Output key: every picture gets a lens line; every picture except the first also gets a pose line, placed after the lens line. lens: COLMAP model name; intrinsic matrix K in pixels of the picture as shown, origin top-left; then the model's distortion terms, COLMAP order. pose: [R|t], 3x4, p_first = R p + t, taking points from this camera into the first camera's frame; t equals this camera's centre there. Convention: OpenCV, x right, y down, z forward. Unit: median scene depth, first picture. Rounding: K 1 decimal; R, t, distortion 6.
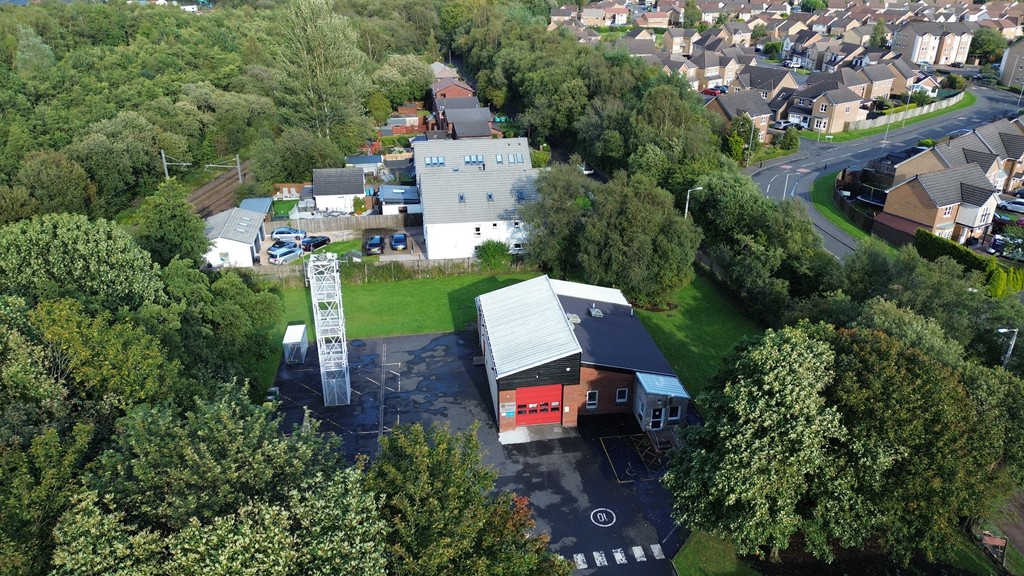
lens RADIAL K [[724.3, 0, 517.1], [0, 724.3, 287.5], [0, 0, 1]] dist [0.066692, -0.066002]
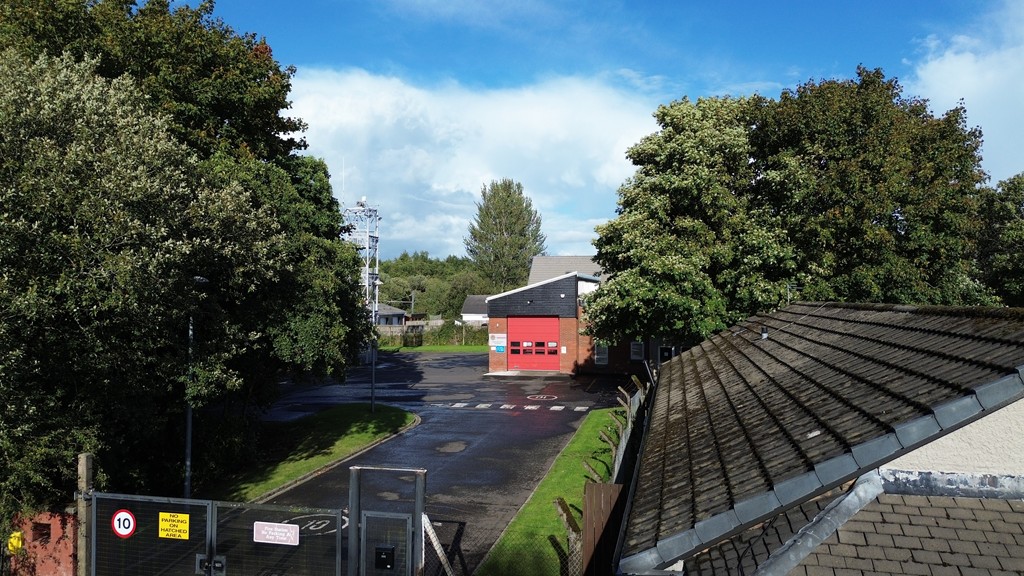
lens RADIAL K [[724.3, 0, 517.1], [0, 724.3, 287.5], [0, 0, 1]] dist [0.066692, -0.066002]
pose [[0.929233, -0.014522, -0.369208, 0.232019], [-0.149047, 0.899592, -0.410511, 0.318380], [0.338098, 0.436490, 0.833766, 0.146538]]
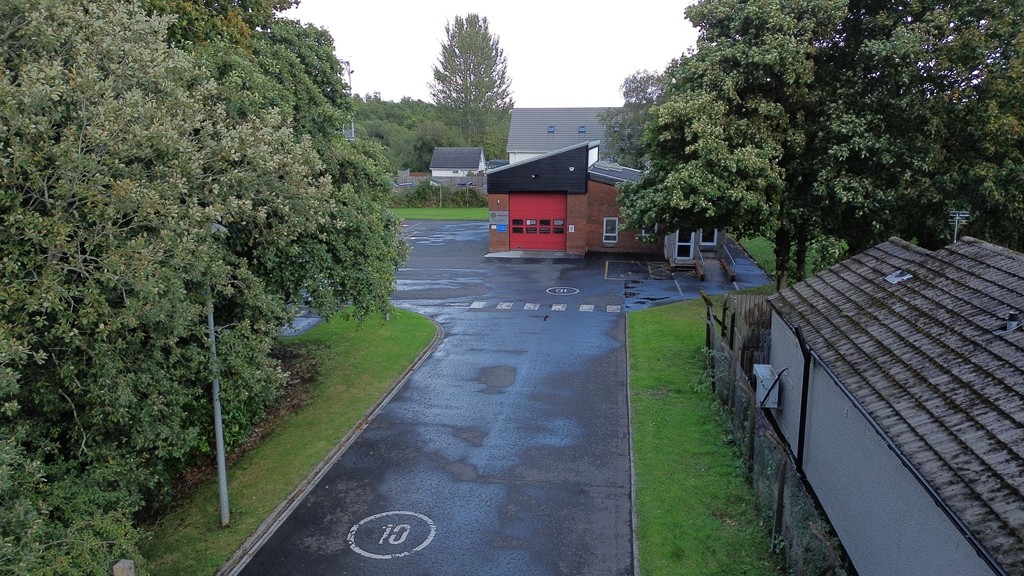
lens RADIAL K [[724.3, 0, 517.1], [0, 724.3, 287.5], [0, 0, 1]] dist [0.066692, -0.066002]
pose [[0.951964, 0.051925, -0.301777, 0.175261], [-0.120529, 0.969502, -0.213396, 0.279382], [0.281492, 0.239519, 0.929189, 0.168213]]
